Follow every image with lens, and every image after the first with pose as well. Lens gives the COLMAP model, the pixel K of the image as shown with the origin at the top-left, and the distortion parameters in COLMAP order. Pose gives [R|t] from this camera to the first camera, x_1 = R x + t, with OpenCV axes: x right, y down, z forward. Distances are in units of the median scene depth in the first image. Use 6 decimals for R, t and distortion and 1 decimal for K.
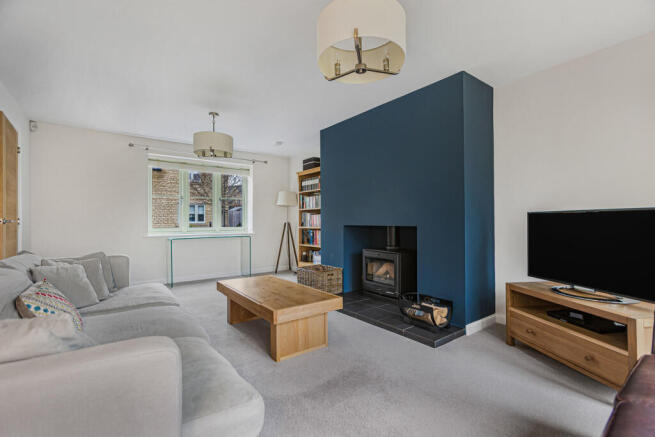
lens RADIAL K [[296.4, 0, 327.0], [0, 296.4, 221.2], [0, 0, 1]] dist [0.002125, 0.000588]
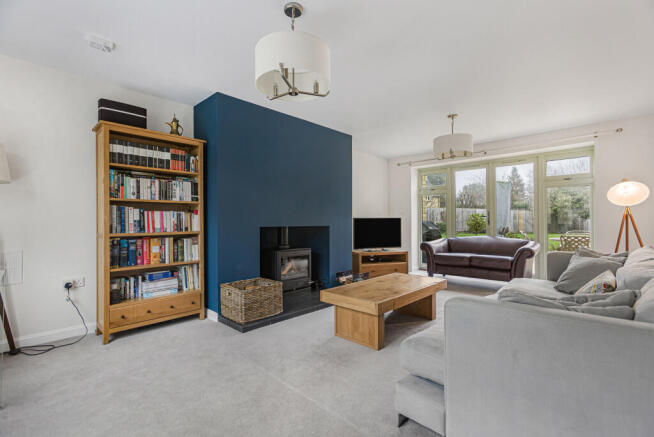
lens RADIAL K [[296.0, 0, 330.2], [0, 296.0, 222.0], [0, 0, 1]] dist [0.002125, 0.000588]
pose [[-0.155013, 0.006315, 0.987892, -0.673402], [0.004251, 0.999975, -0.005725, 0.004479], [-0.987903, 0.003312, -0.155036, 0.750285]]
